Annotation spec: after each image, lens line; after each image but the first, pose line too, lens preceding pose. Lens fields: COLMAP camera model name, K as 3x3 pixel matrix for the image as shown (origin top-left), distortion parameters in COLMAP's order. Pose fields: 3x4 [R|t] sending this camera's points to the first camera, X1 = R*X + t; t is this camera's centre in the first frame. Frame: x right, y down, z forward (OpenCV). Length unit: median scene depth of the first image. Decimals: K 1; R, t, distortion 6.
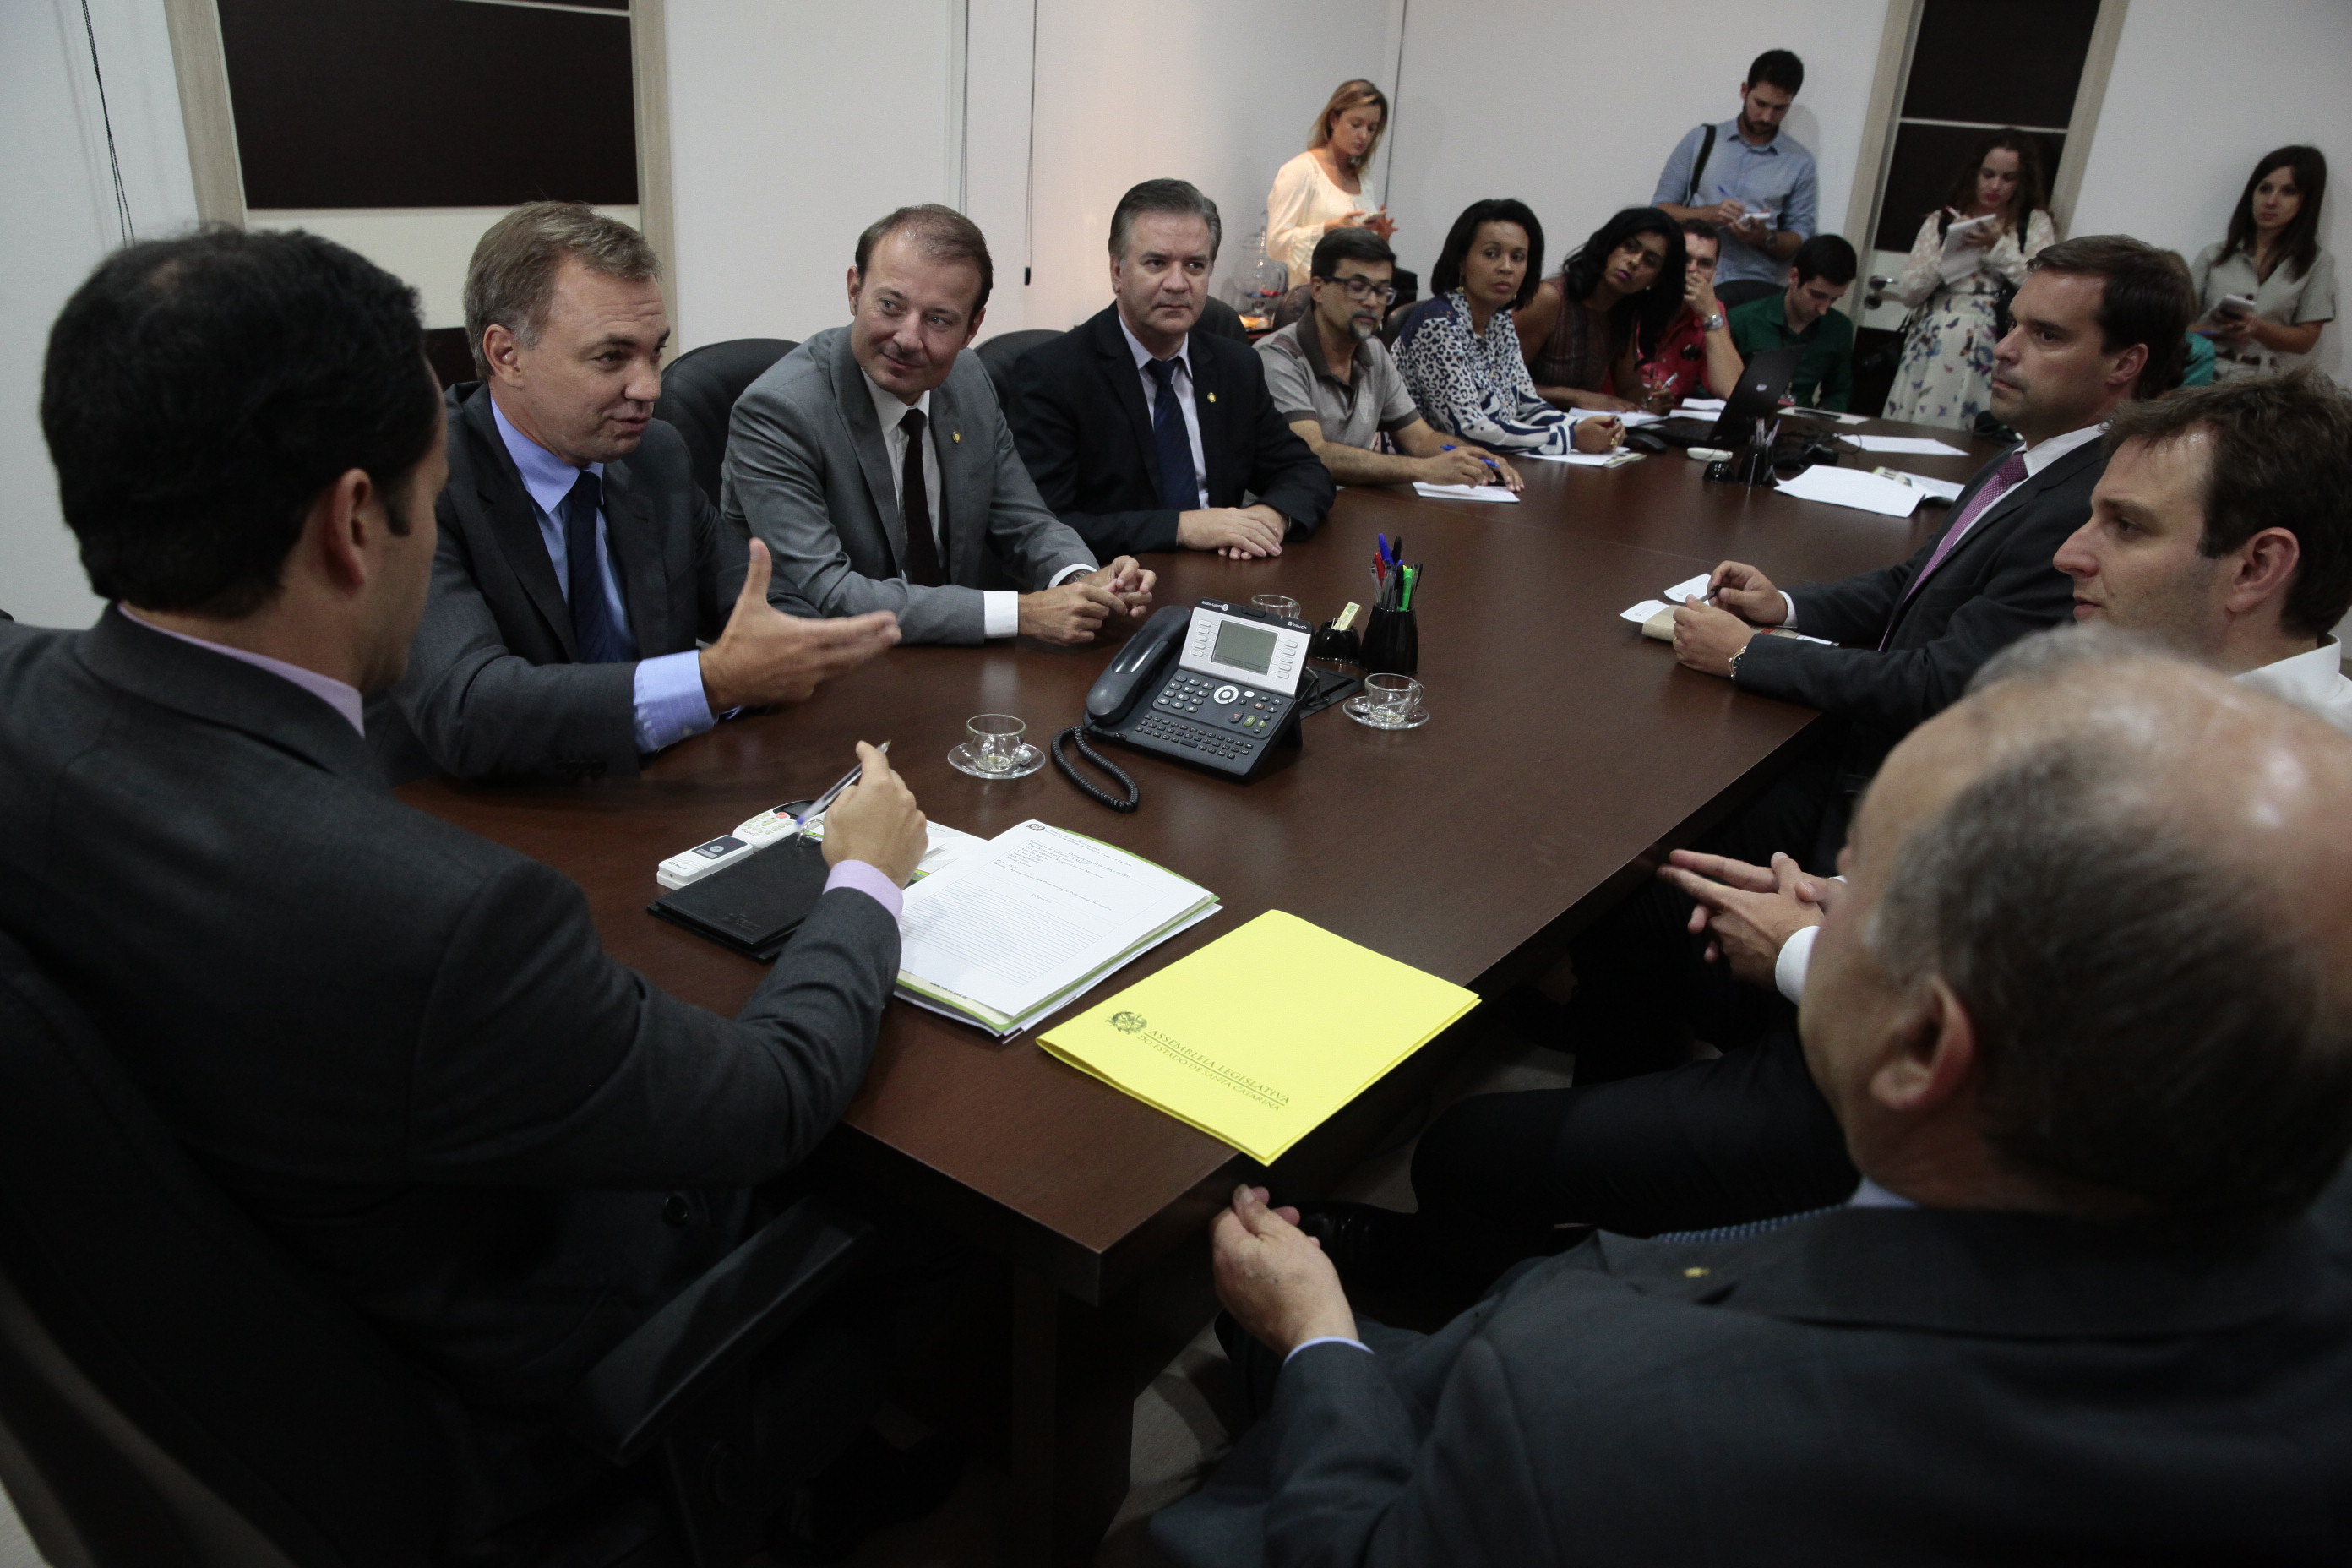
lens RADIAL K [[1539.5, 0, 1171.2], [0, 1539.5, 780.0], [0, 0, 1]] dist [-0.068867, 0.047171]
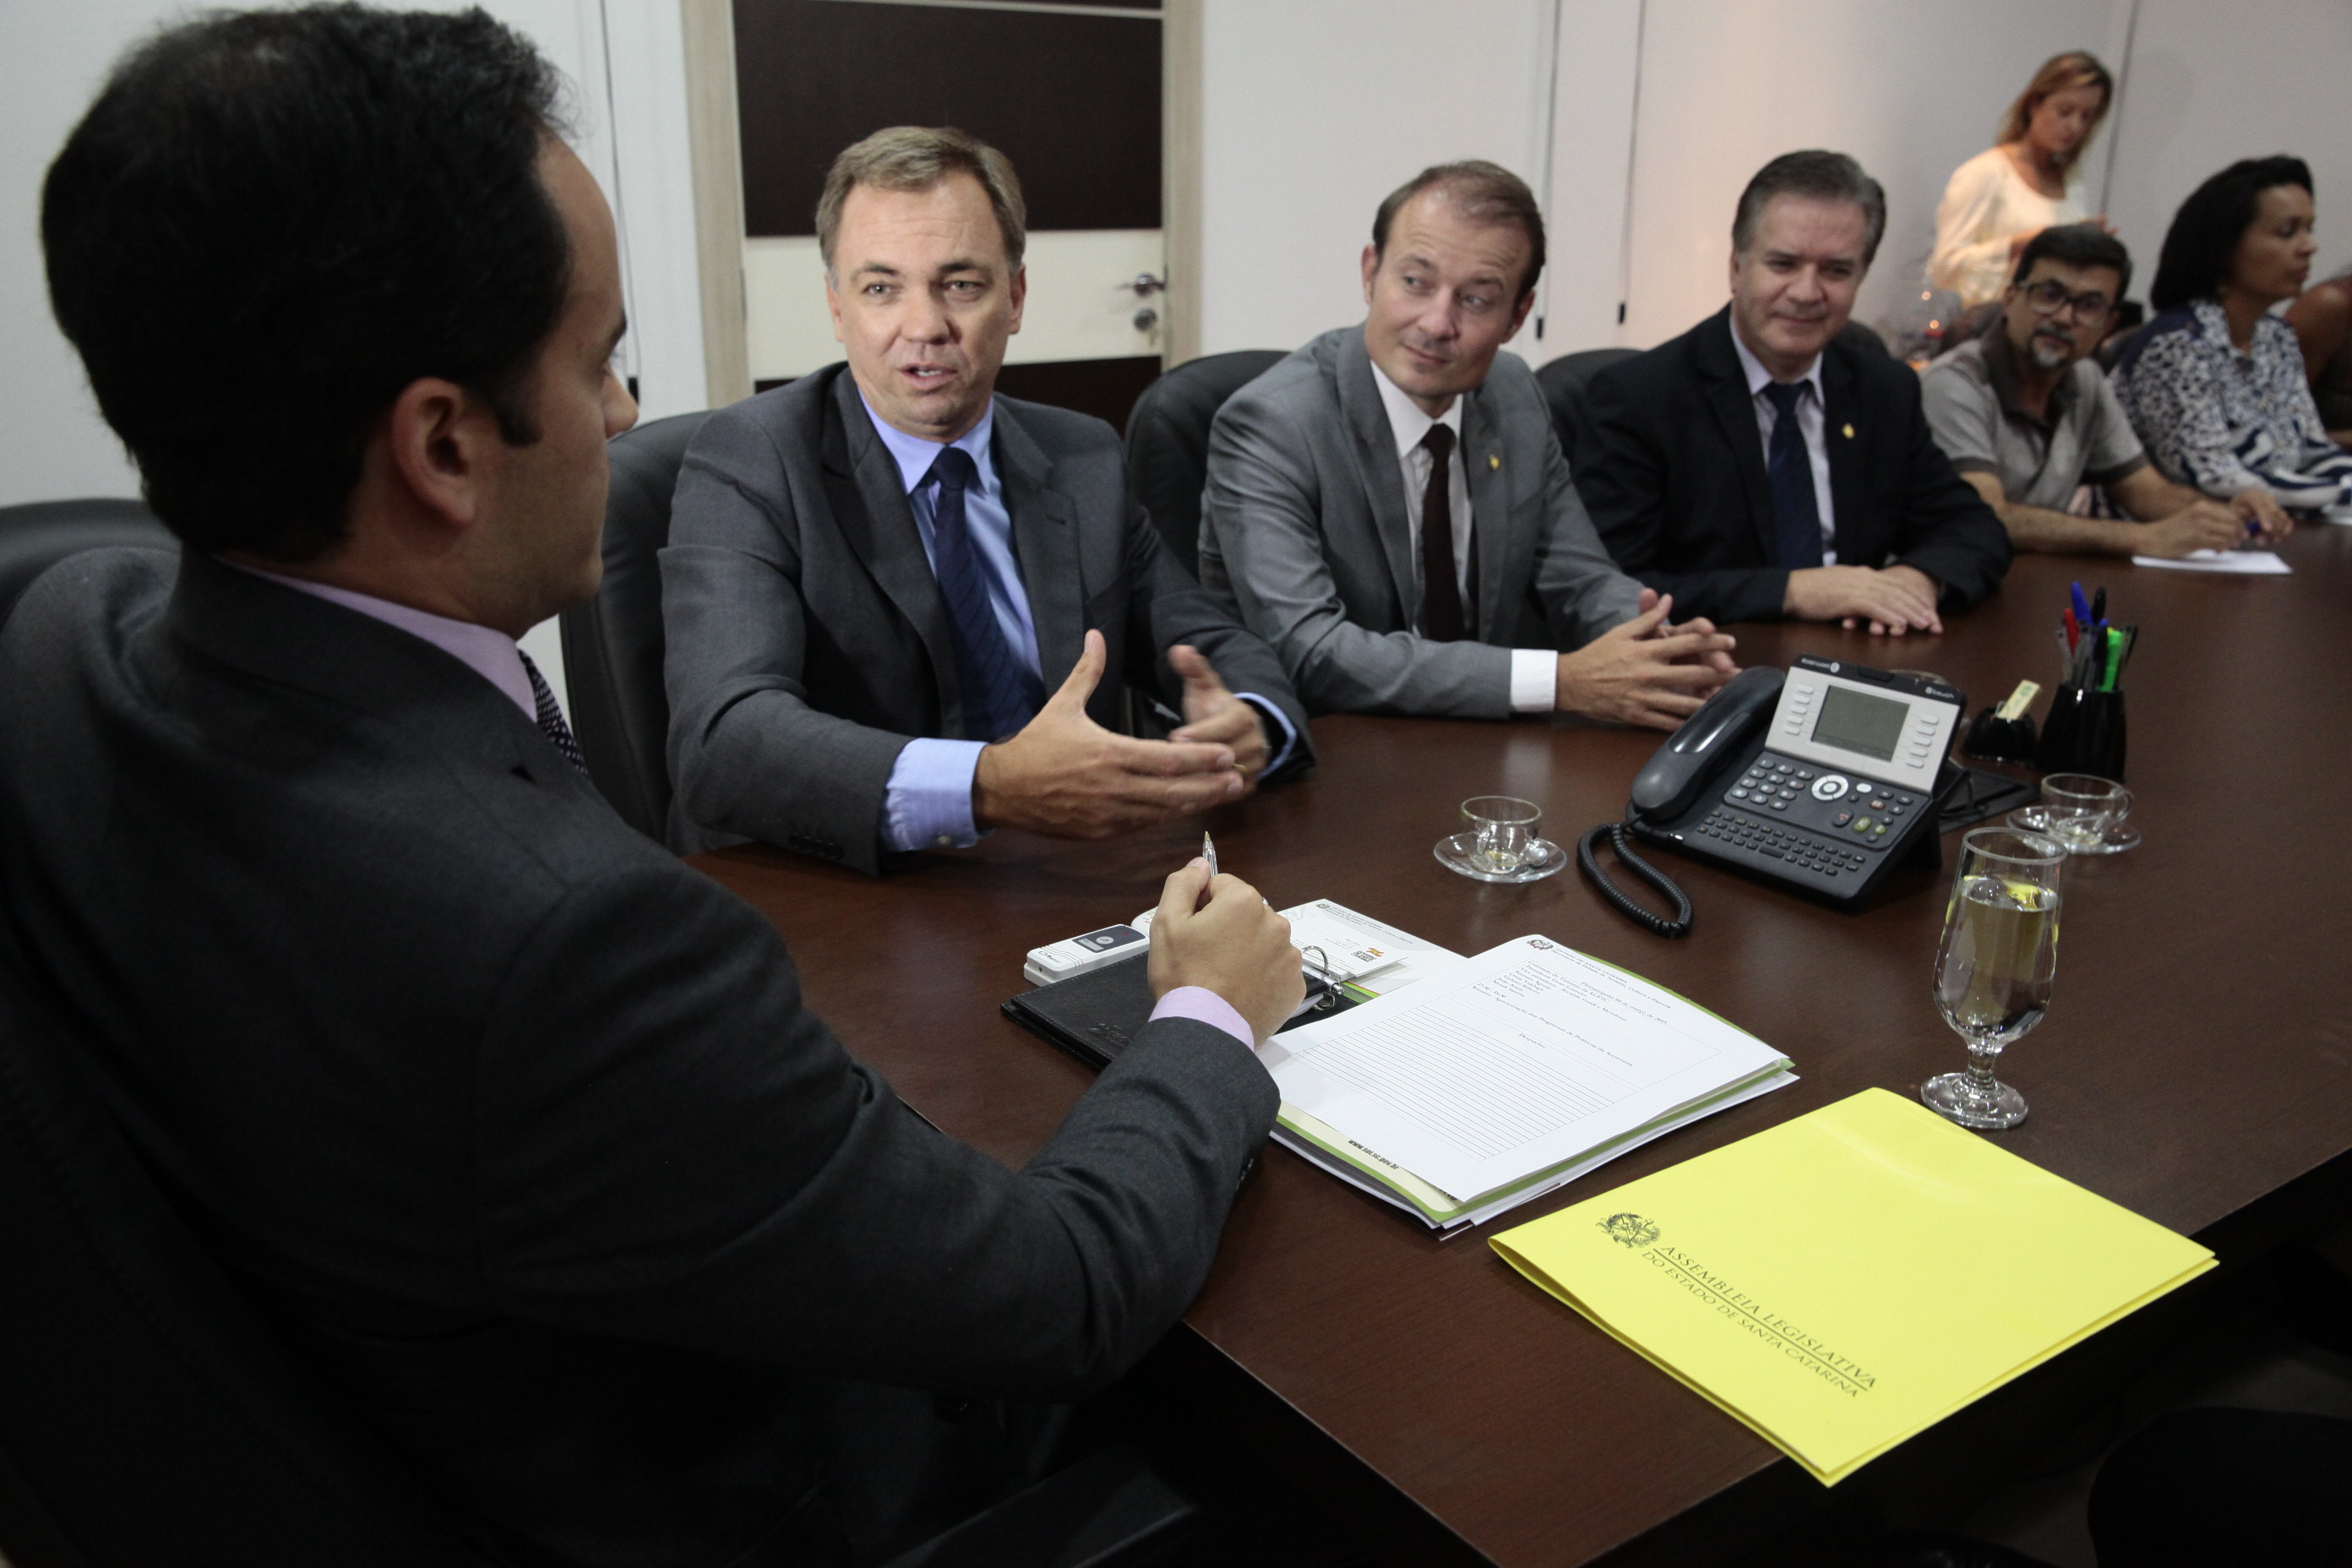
lens RADIAL K [[1789.4, 0, 1215.8], [0, 1789.4, 806.6], [0, 0, 1]] dist [-0.011907, -0.001566]
pose [[0.950415, 0.045029, -0.307708, 0.017739], [-0.064709, 0.996439, -0.054050, 0.014942], [0.304178, 0.071281, 0.949945, 0.104517]]
